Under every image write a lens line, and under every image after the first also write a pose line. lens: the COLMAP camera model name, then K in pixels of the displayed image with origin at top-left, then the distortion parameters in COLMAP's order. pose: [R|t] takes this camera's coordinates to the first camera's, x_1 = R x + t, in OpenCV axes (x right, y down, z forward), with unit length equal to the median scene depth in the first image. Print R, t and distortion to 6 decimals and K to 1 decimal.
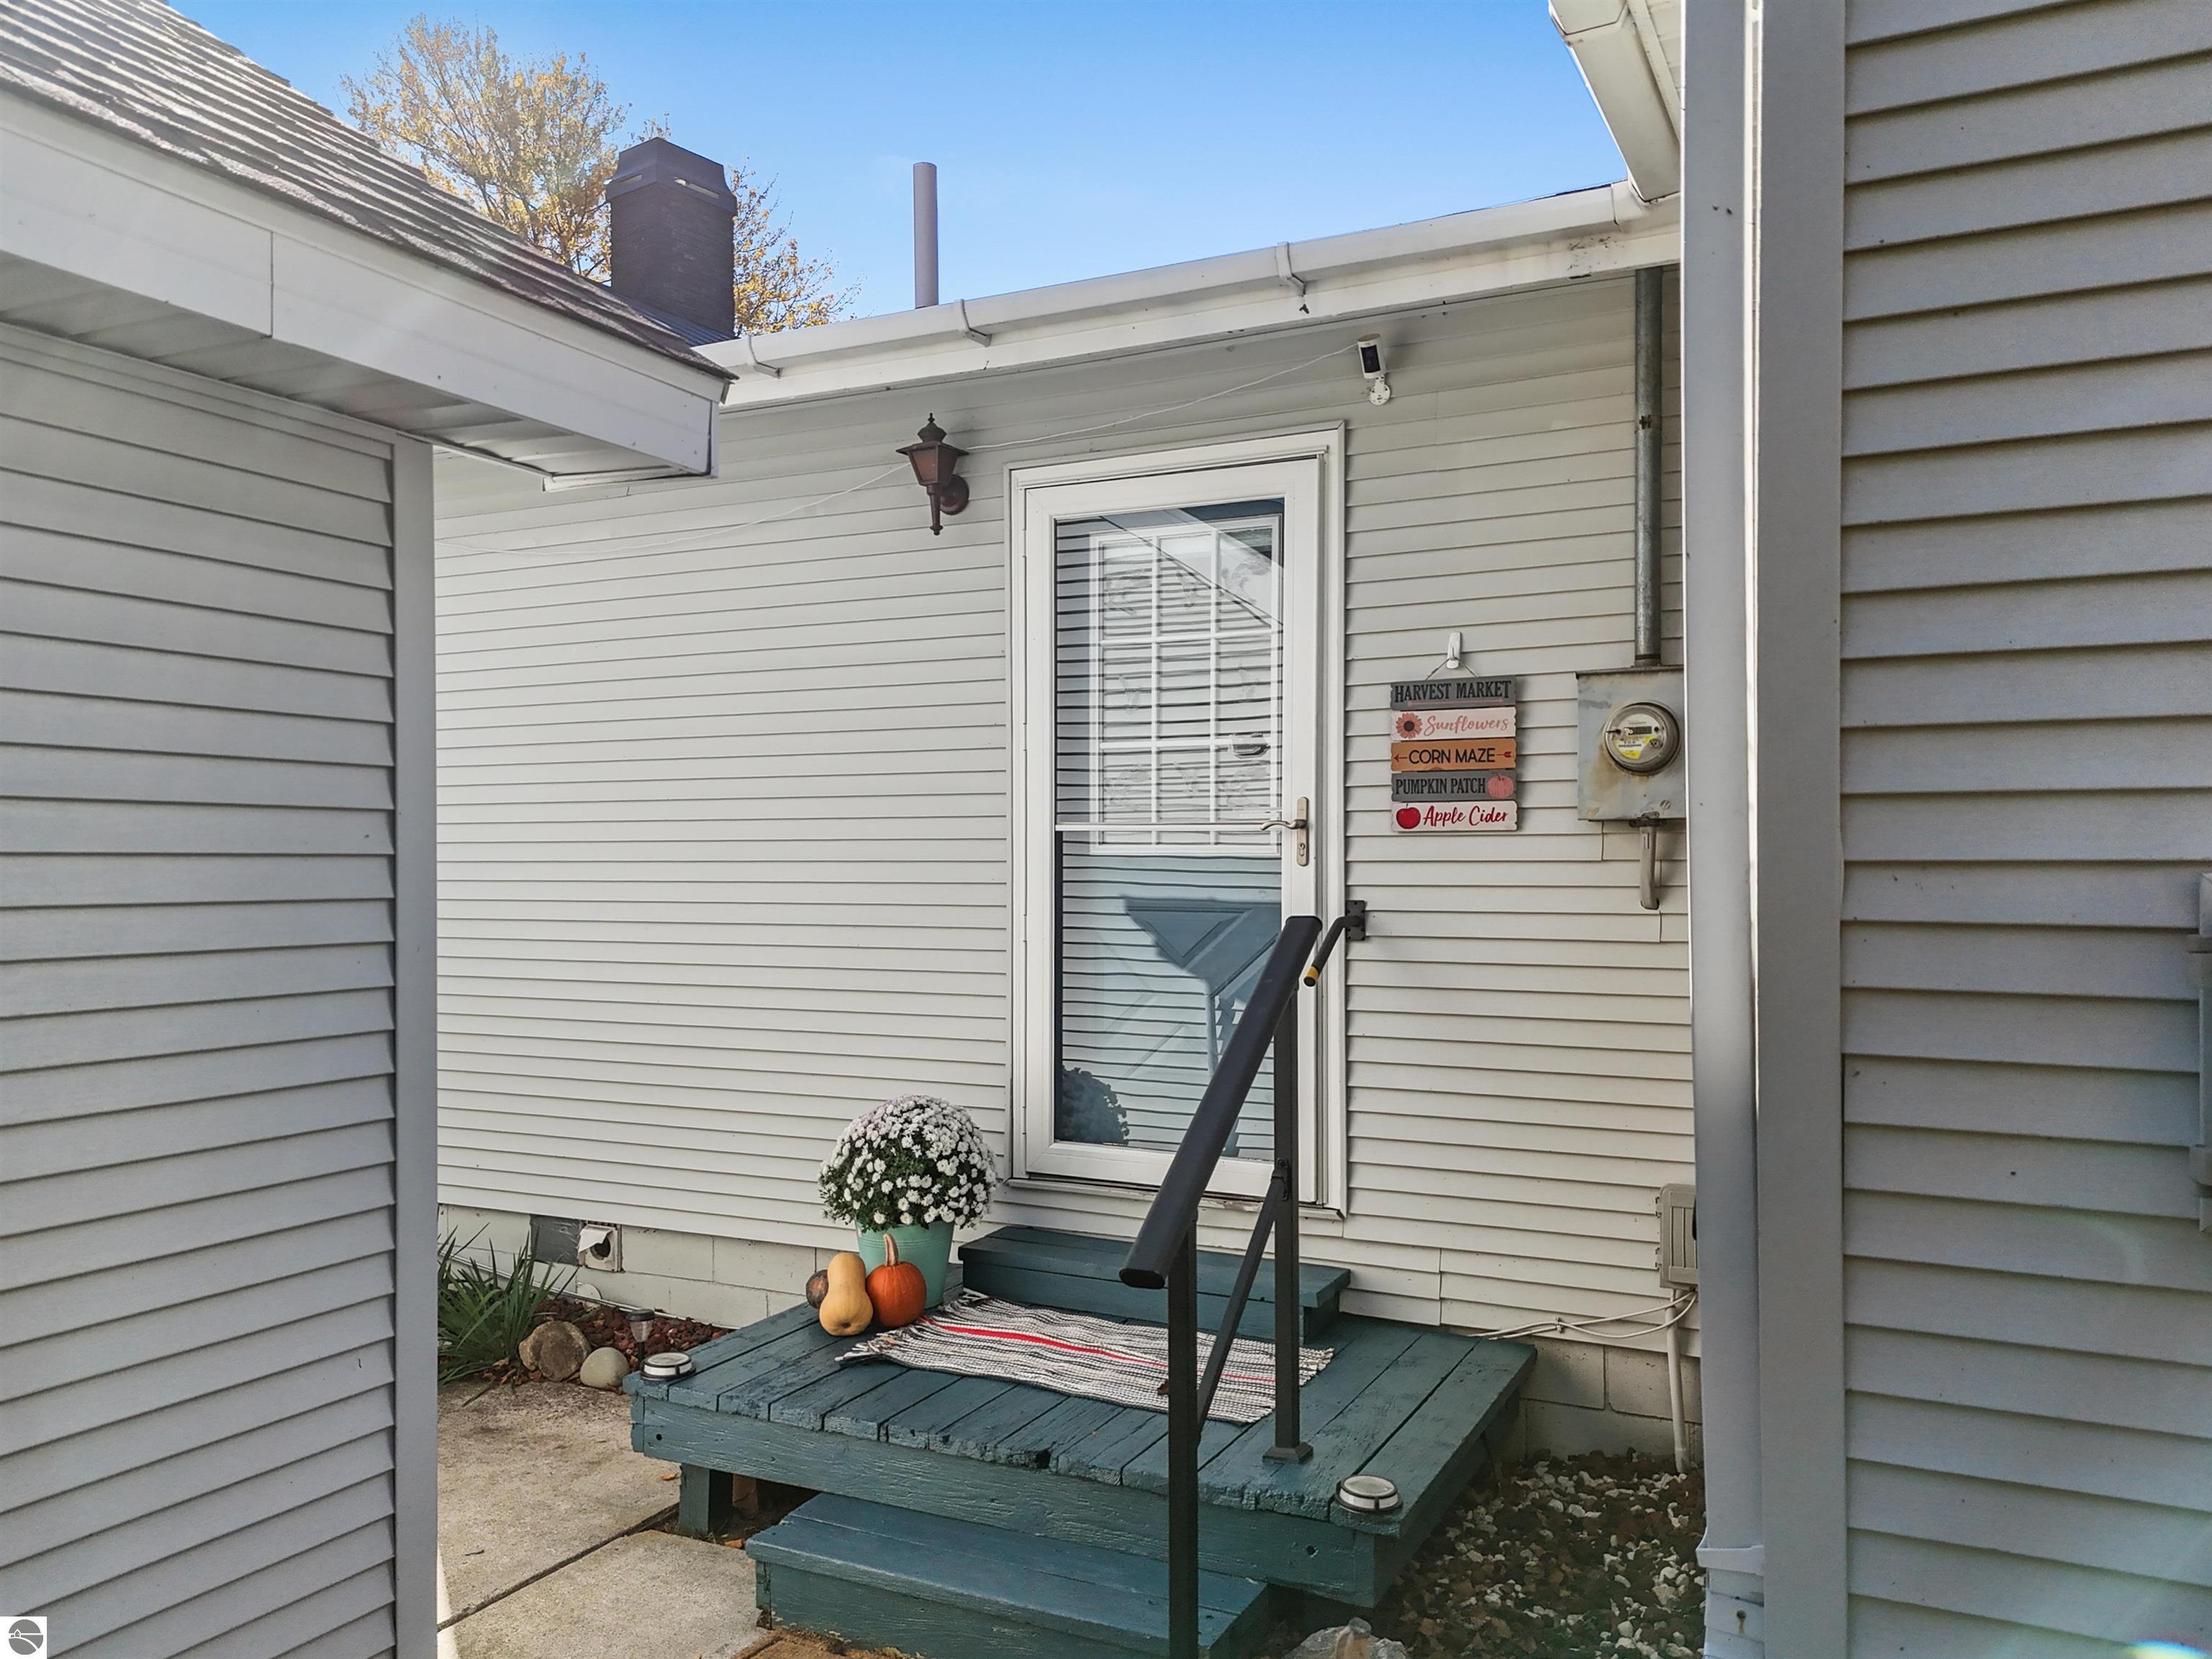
lens RADIAL K [[1635.9, 0, 1106.0], [0, 1635.9, 829.5], [0, 0, 1]] dist [0.141035, -0.156739]
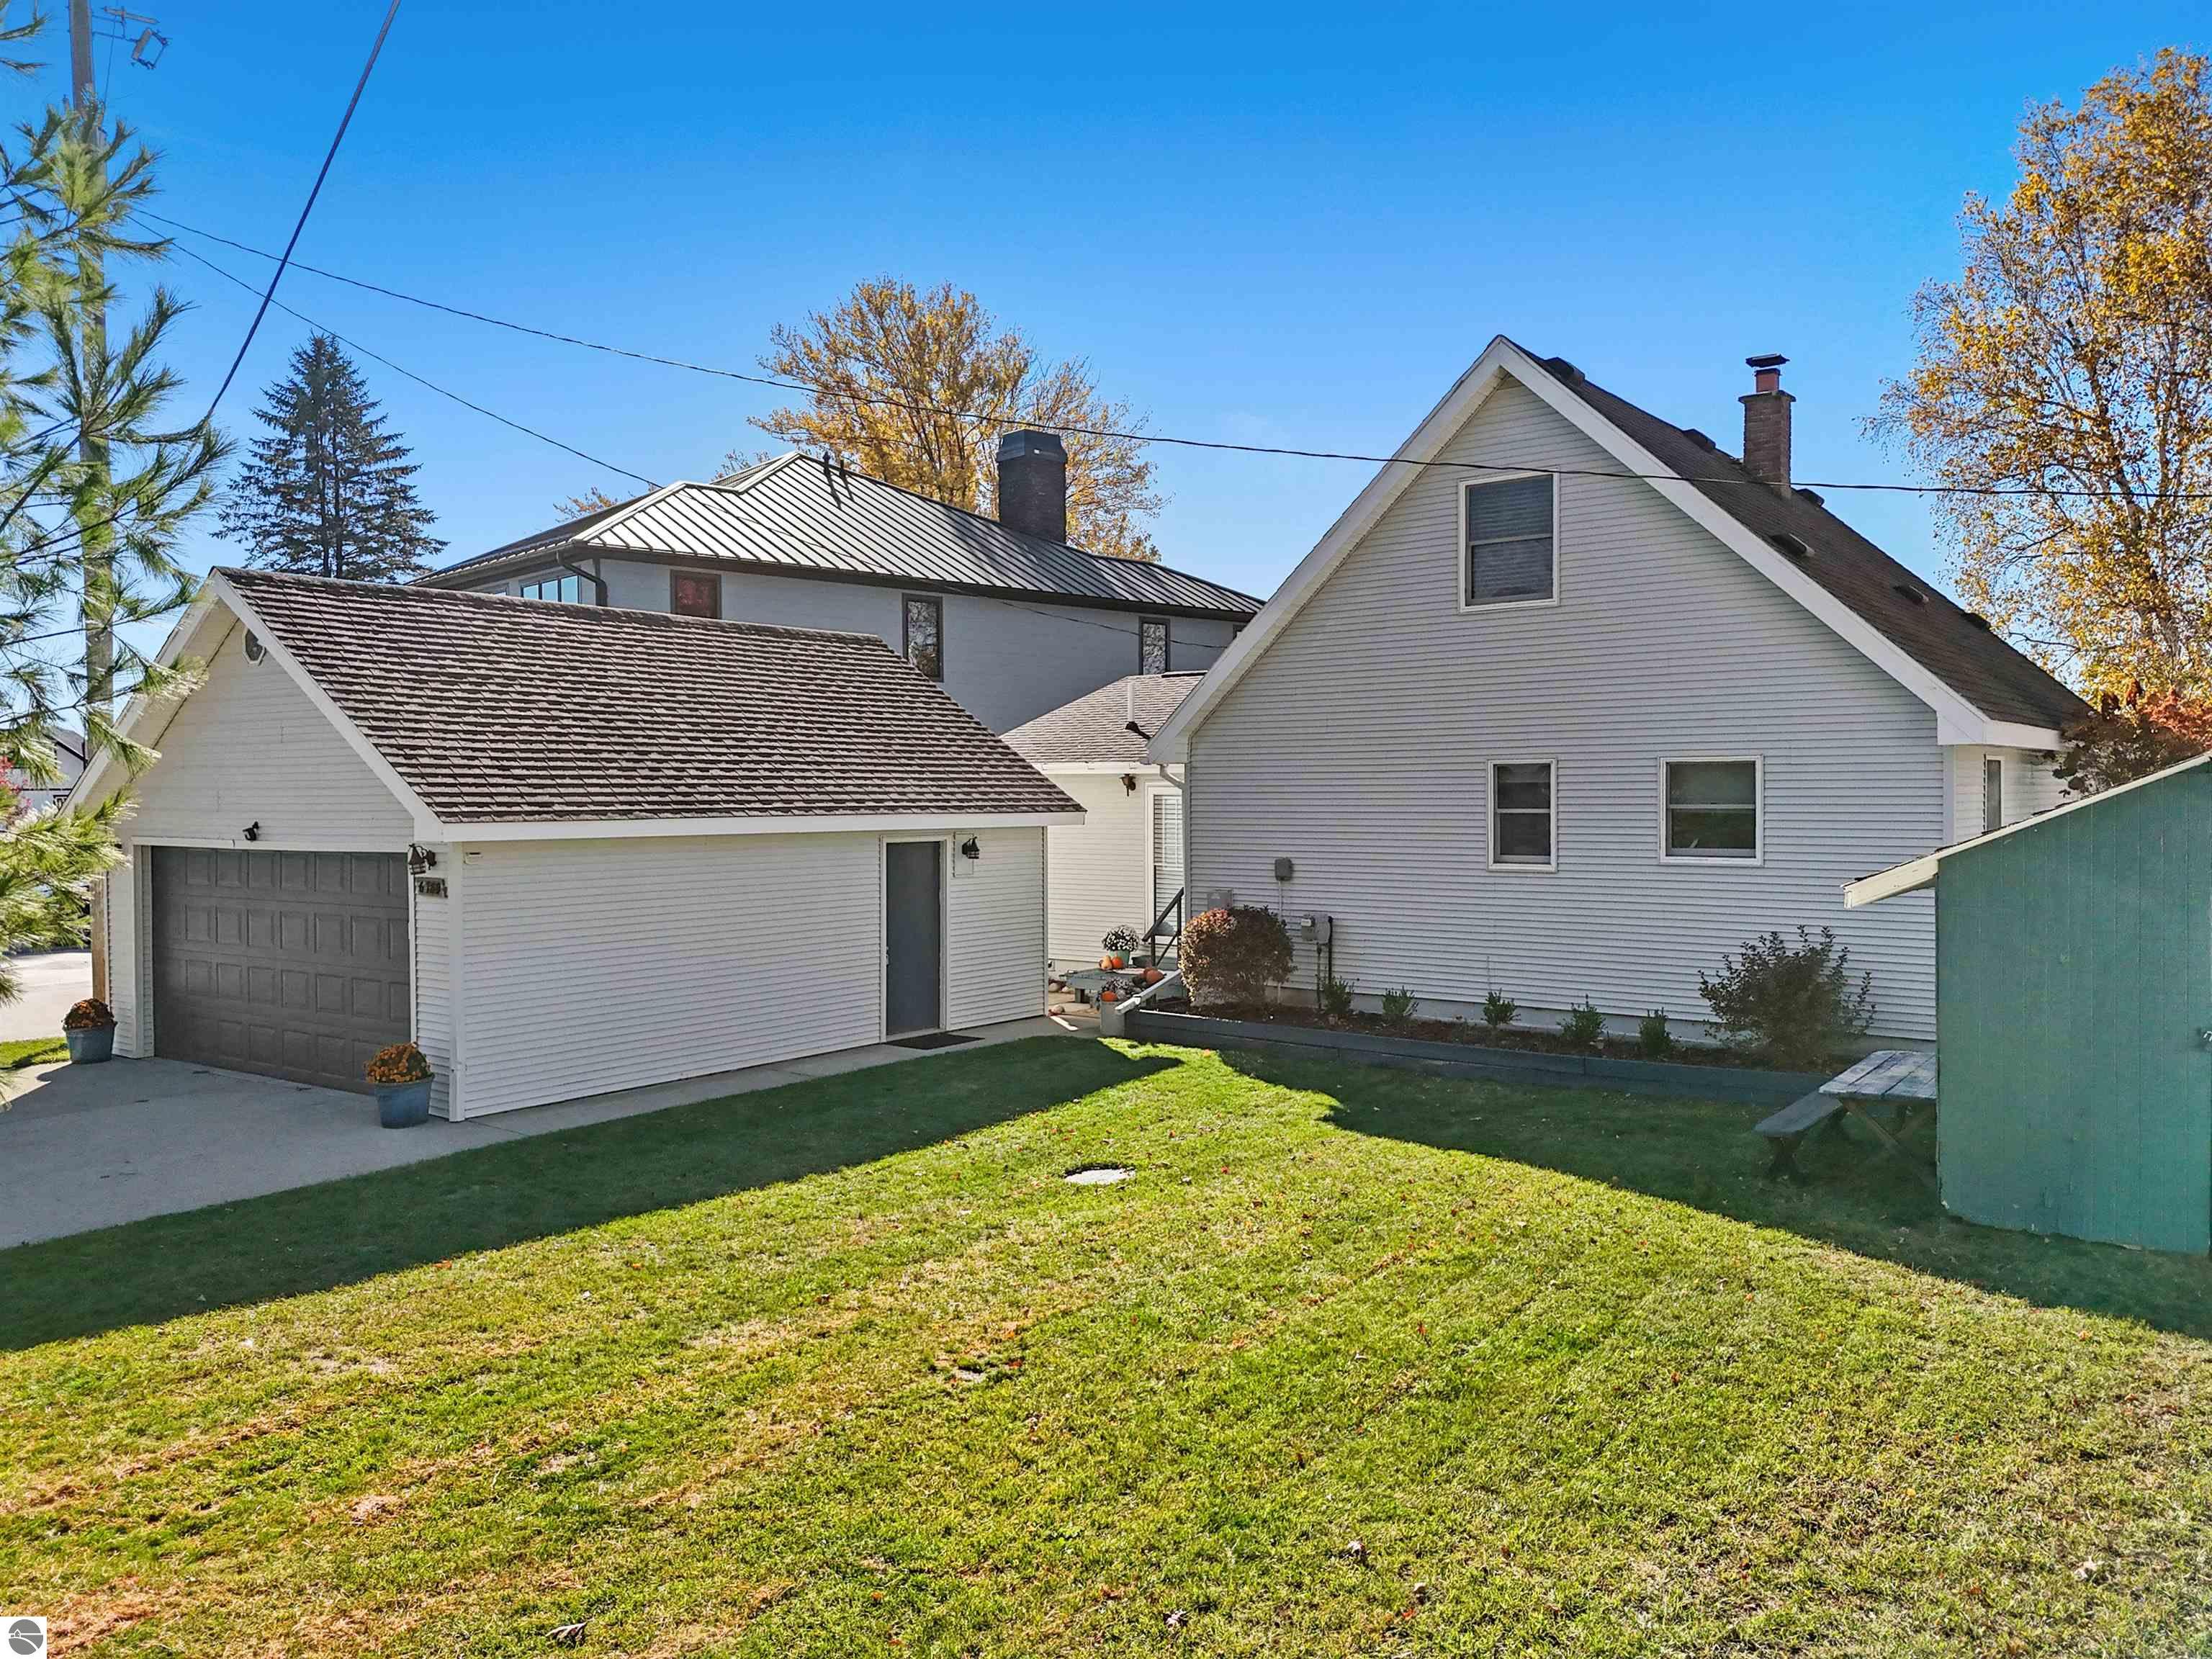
lens RADIAL K [[1635.9, 0, 1106.0], [0, 1635.9, 829.5], [0, 0, 1]] dist [0.141035, -0.156739]
pose [[0.982773, 0.004554, -0.184762, 0.143199], [0.004247, 0.998876, 0.047207, -0.066095], [0.184769, -0.047178, 0.981649, -0.728094]]
